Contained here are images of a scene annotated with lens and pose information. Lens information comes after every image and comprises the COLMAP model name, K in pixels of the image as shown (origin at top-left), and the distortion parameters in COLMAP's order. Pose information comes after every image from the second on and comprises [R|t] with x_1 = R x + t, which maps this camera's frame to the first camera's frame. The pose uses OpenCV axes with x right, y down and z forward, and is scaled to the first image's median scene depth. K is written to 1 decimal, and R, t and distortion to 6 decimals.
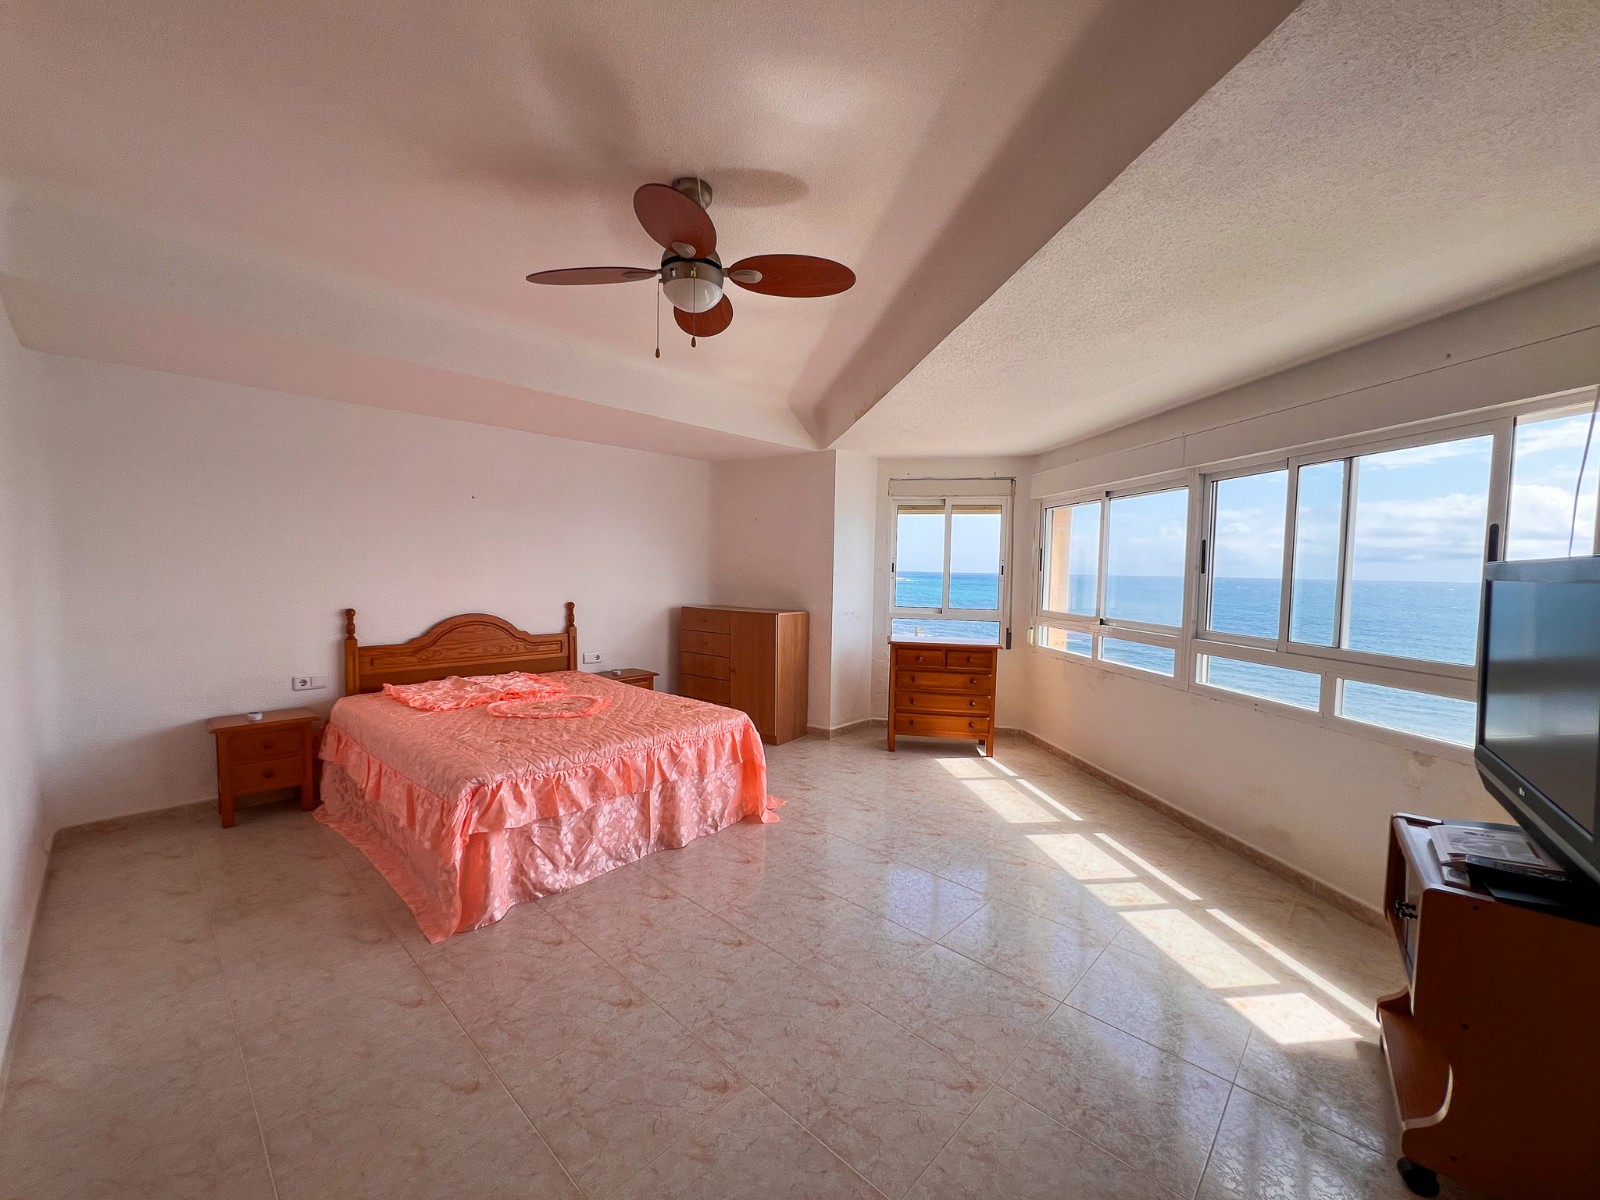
lens RADIAL K [[644.7, 0, 795.0], [0, 644.7, 608.7], [0, 0, 1]] dist [-0.000141, -0.000153]
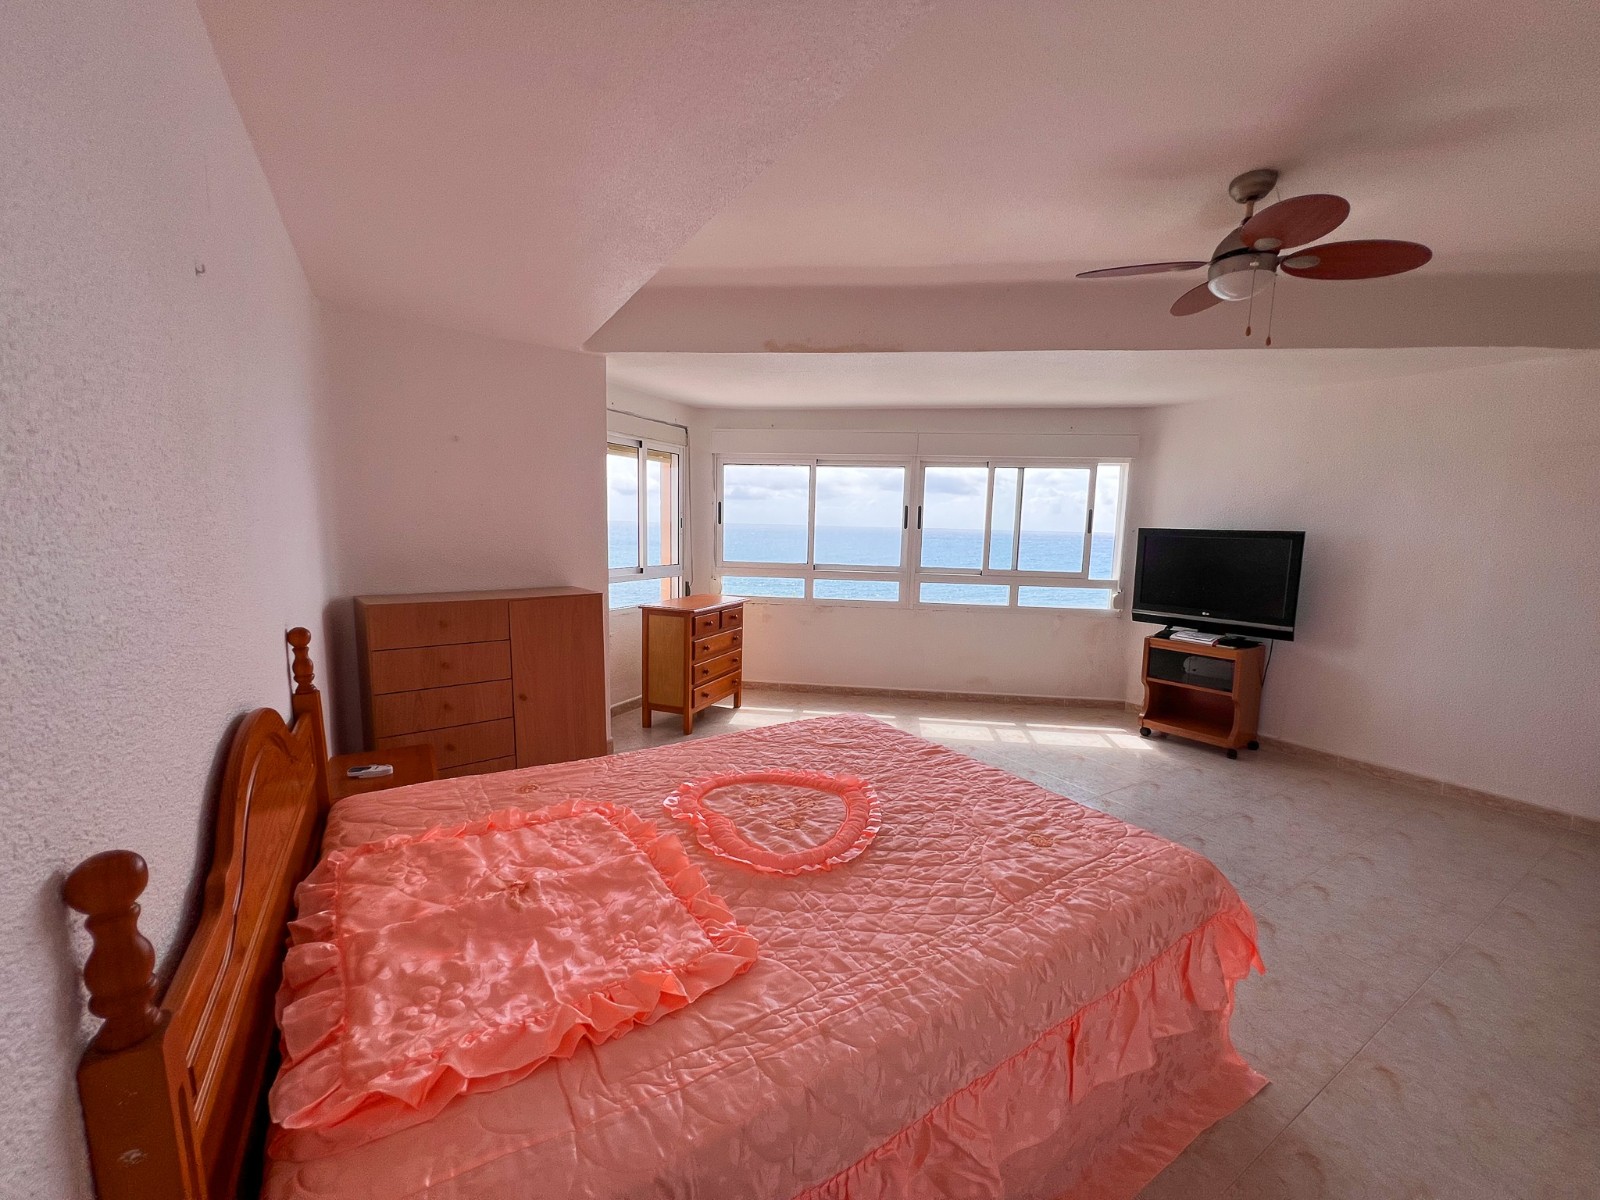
lens RADIAL K [[644.7, 0, 800.0], [0, 644.7, 603.7], [0, 0, 1]] dist [-0.000141, -0.000153]
pose [[0.256383, -0.132842, 0.957403, -0.892844], [0.043188, 0.991096, 0.125952, -0.082690], [-0.965610, 0.009057, 0.259837, 0.889062]]
